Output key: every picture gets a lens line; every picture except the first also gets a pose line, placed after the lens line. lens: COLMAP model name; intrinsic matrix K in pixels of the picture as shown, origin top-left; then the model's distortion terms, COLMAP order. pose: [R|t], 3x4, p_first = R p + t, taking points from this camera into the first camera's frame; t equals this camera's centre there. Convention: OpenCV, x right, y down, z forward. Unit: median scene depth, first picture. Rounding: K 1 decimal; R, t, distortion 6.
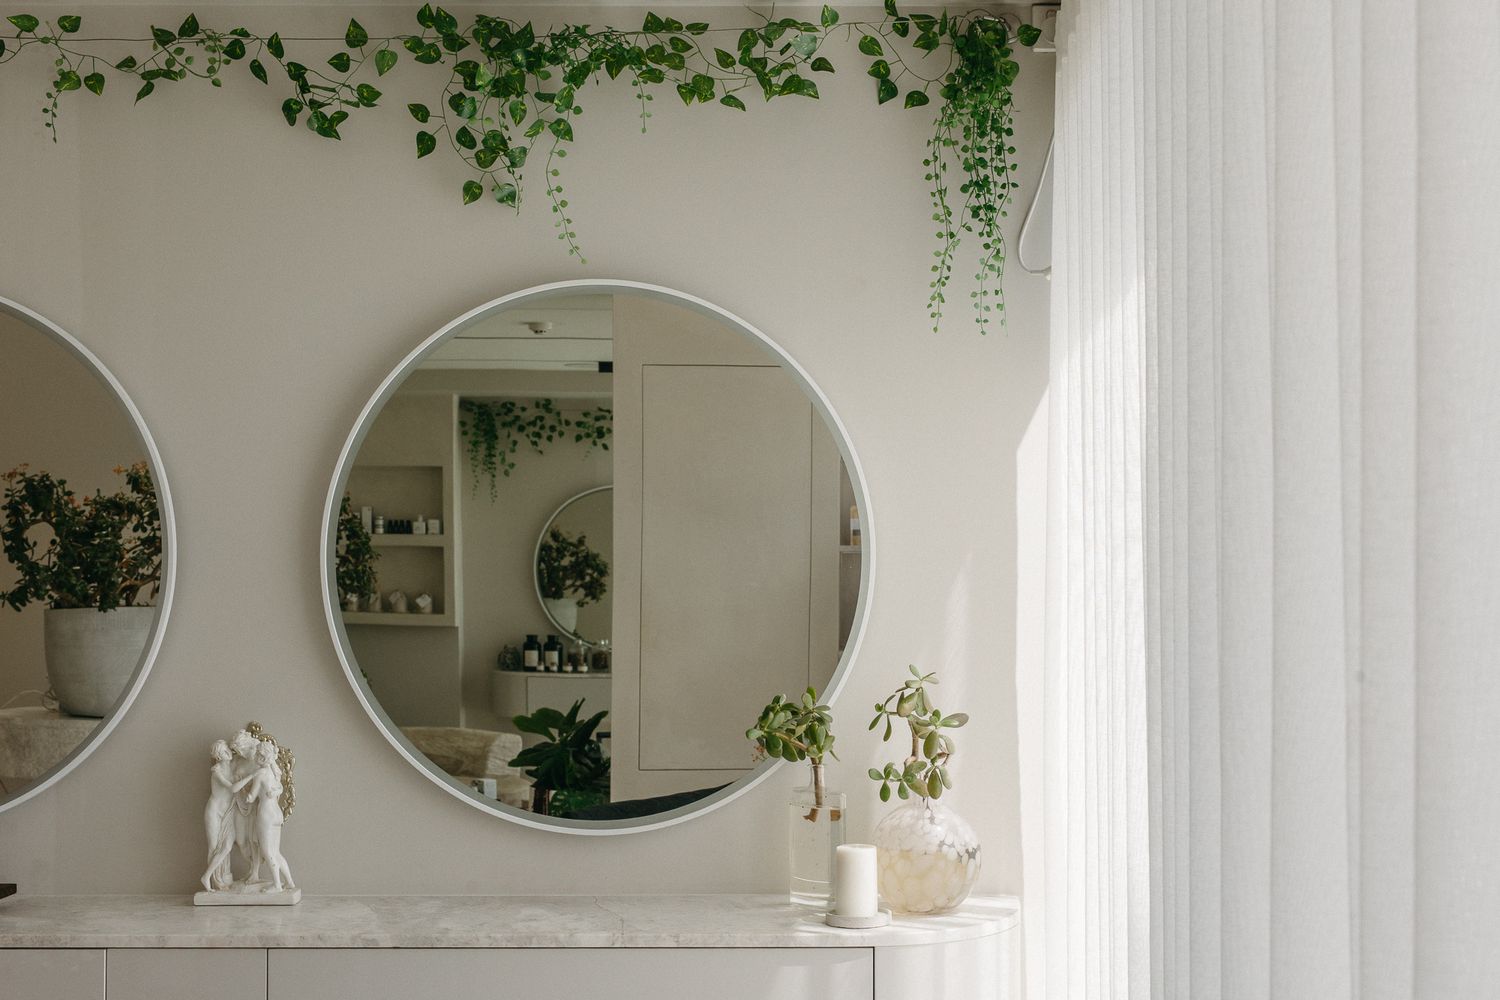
lens RADIAL K [[2144.8, 0, 917.6], [0, 2144.8, 475.0], [0, 0, 1]] dist [-0.007643, -0.050814]
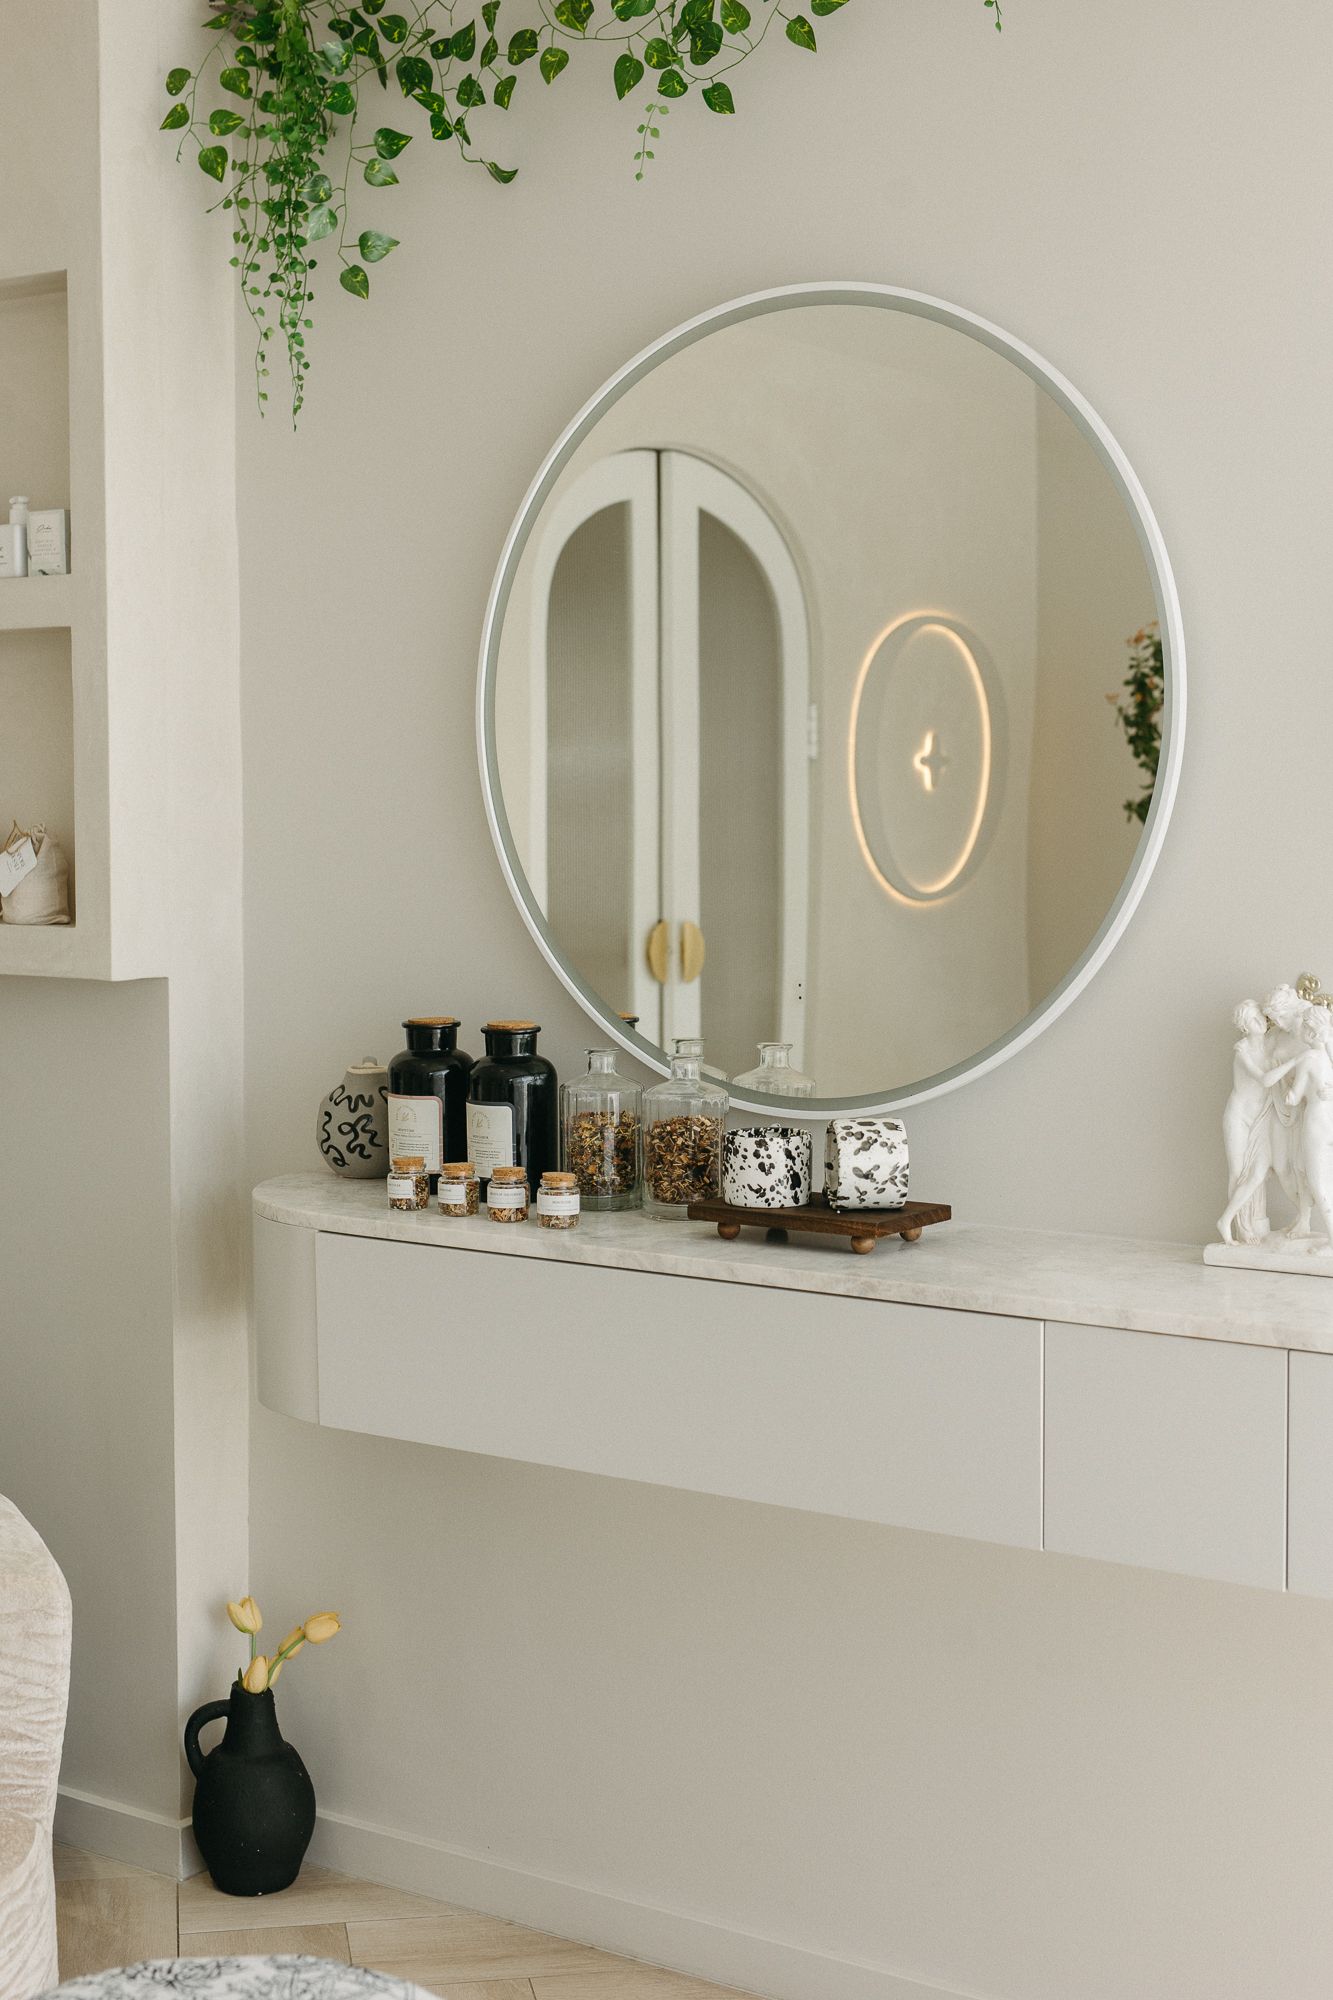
lens RADIAL K [[2859.7, 0, 666.5], [0, 2859.7, 1000.0], [0, 0, 1]] dist [-0.007643, -0.050814]
pose [[0.813219, 0.041241, -0.580494, 0.011234], [0.021357, 0.994699, 0.100587, 0.038186], [0.581565, -0.094196, 0.808028, 0.245663]]
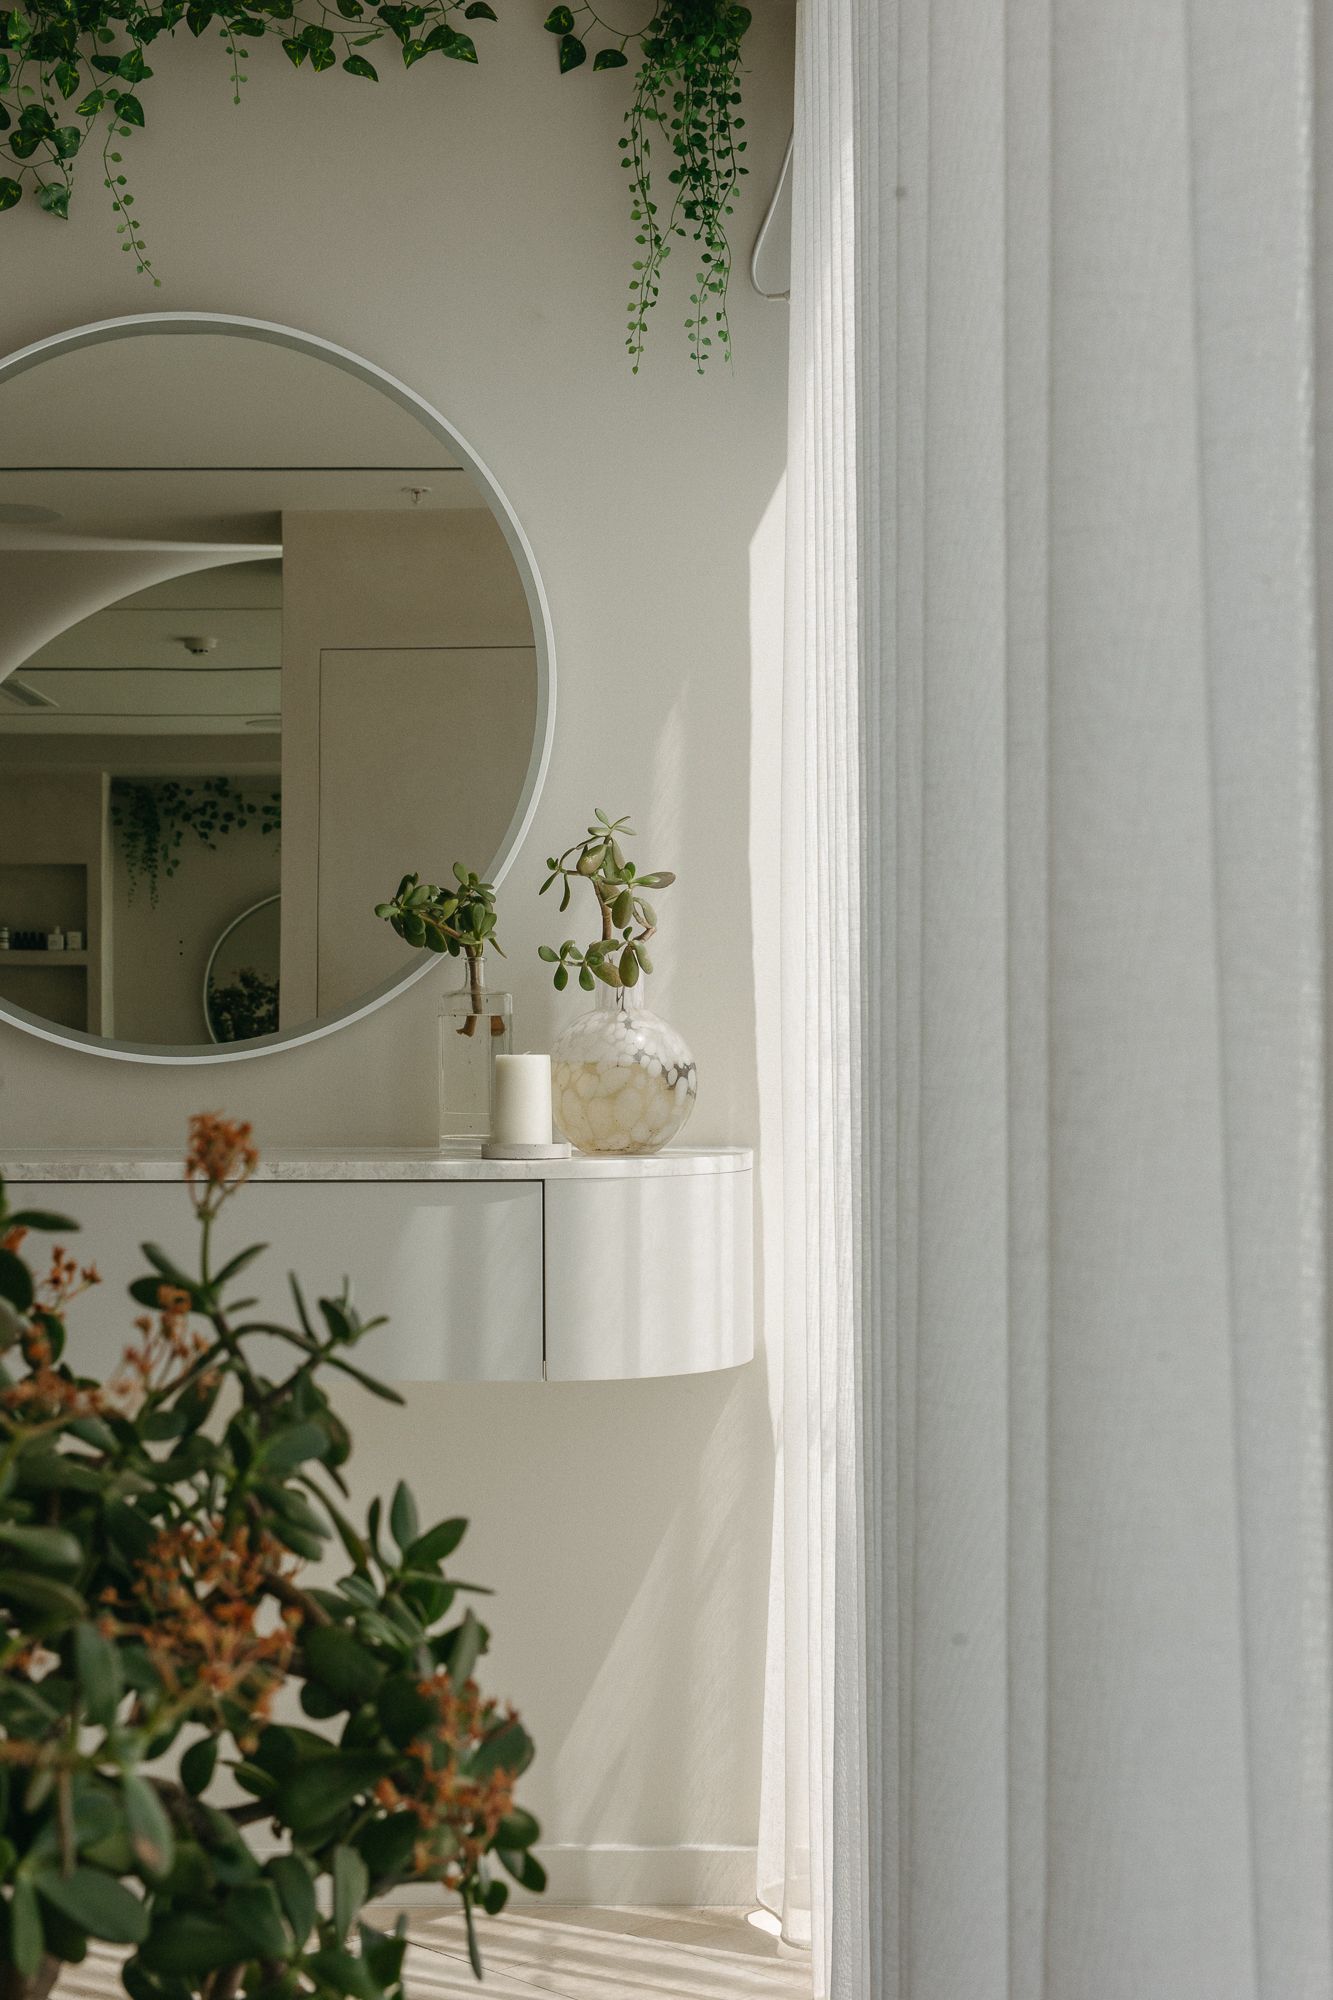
lens RADIAL K [[2794.6, 0, 661.1], [0, 2794.6, 1026.8], [0, 0, 1]] dist [-0.012863, -0.039675]
pose [[0.999583, -0.003148, -0.028695, 0.043636], [0.003708, 0.999804, 0.019472, 0.137694], [0.028628, -0.019570, 0.999399, 0.044126]]
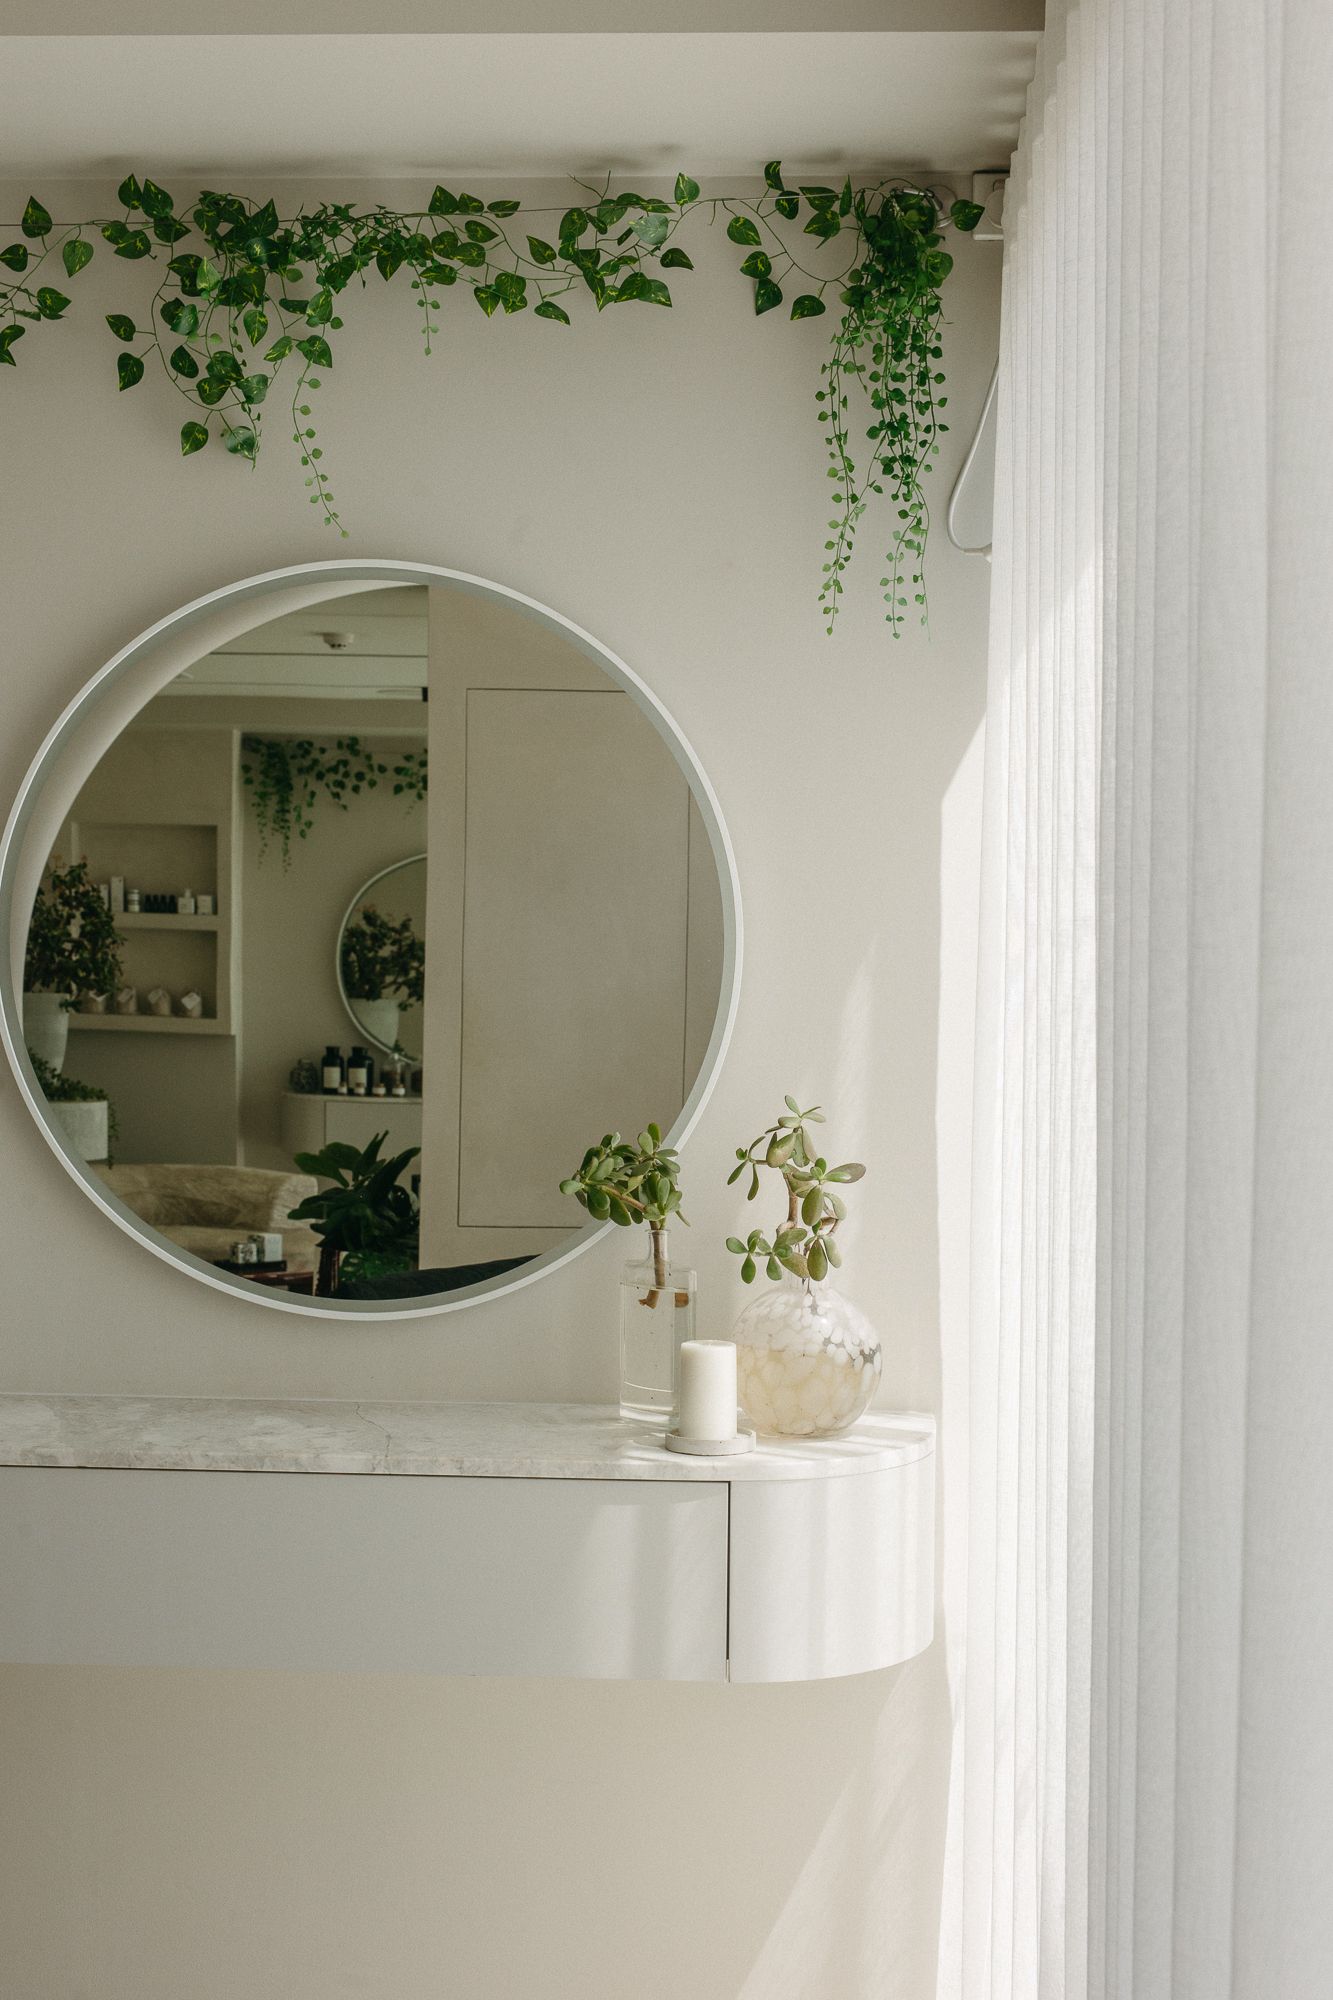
lens RADIAL K [[2801.0, 0, 663.8], [0, 2801.0, 991.2], [0, 0, 1]] dist [-0.013349, 0.009515]
pose [[0.997671, 0.013171, -0.066920, 0.017290], [-0.009641, 0.998558, 0.052809, 0.003729], [0.067519, -0.052041, 0.996360, 0.055936]]
